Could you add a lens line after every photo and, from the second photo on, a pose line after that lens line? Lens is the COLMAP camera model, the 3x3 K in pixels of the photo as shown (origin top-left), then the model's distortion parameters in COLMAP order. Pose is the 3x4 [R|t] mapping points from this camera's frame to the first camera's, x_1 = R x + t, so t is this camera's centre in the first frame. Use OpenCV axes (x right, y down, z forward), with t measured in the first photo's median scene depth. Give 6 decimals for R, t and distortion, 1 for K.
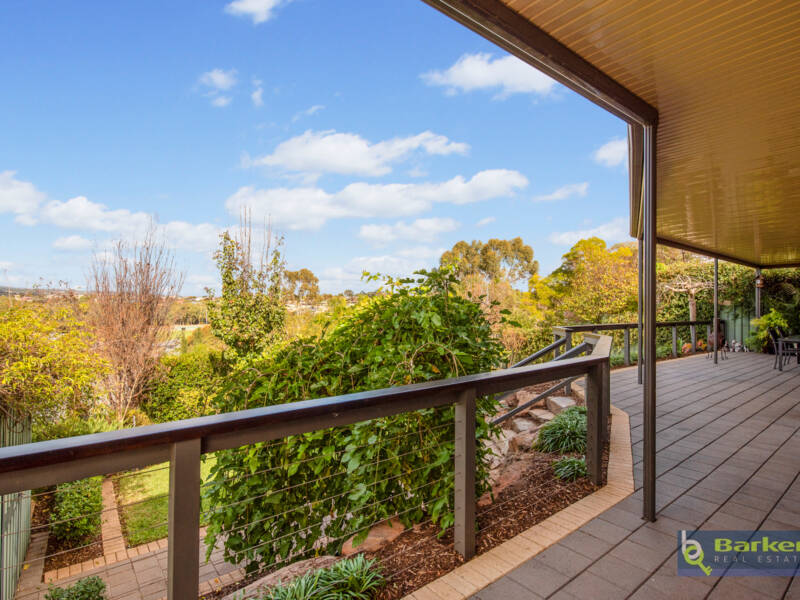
lens RADIAL K [[420.9, 0, 403.0], [0, 420.9, 303.4], [0, 0, 1]] dist [-0.002016, 0.000320]
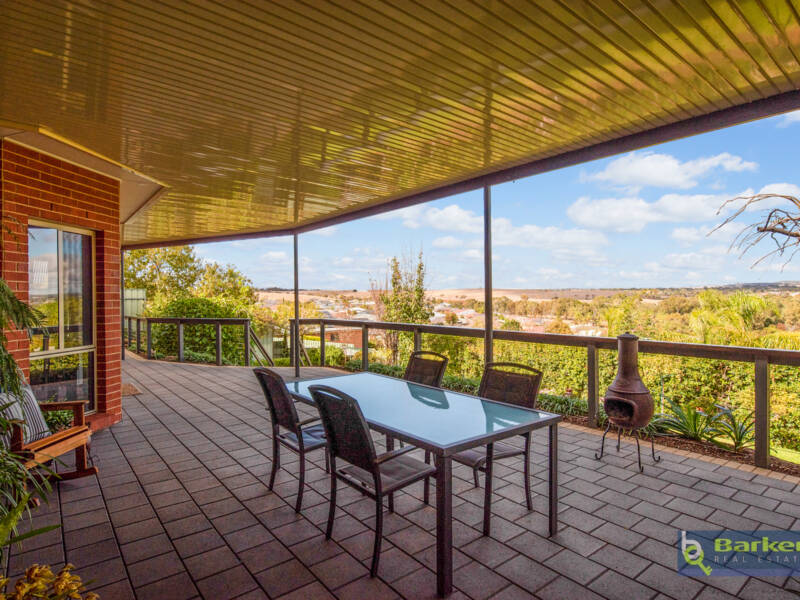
lens RADIAL K [[426.8, 0, 398.4], [0, 426.8, 301.7], [0, 0, 1]] dist [0.002157, -0.001162]
pose [[0.999971, 0.000061, 0.007615, -0.922476], [-0.000087, 0.999994, 0.003445, 0.026998], [-0.007615, -0.003445, 0.999965, -0.256989]]
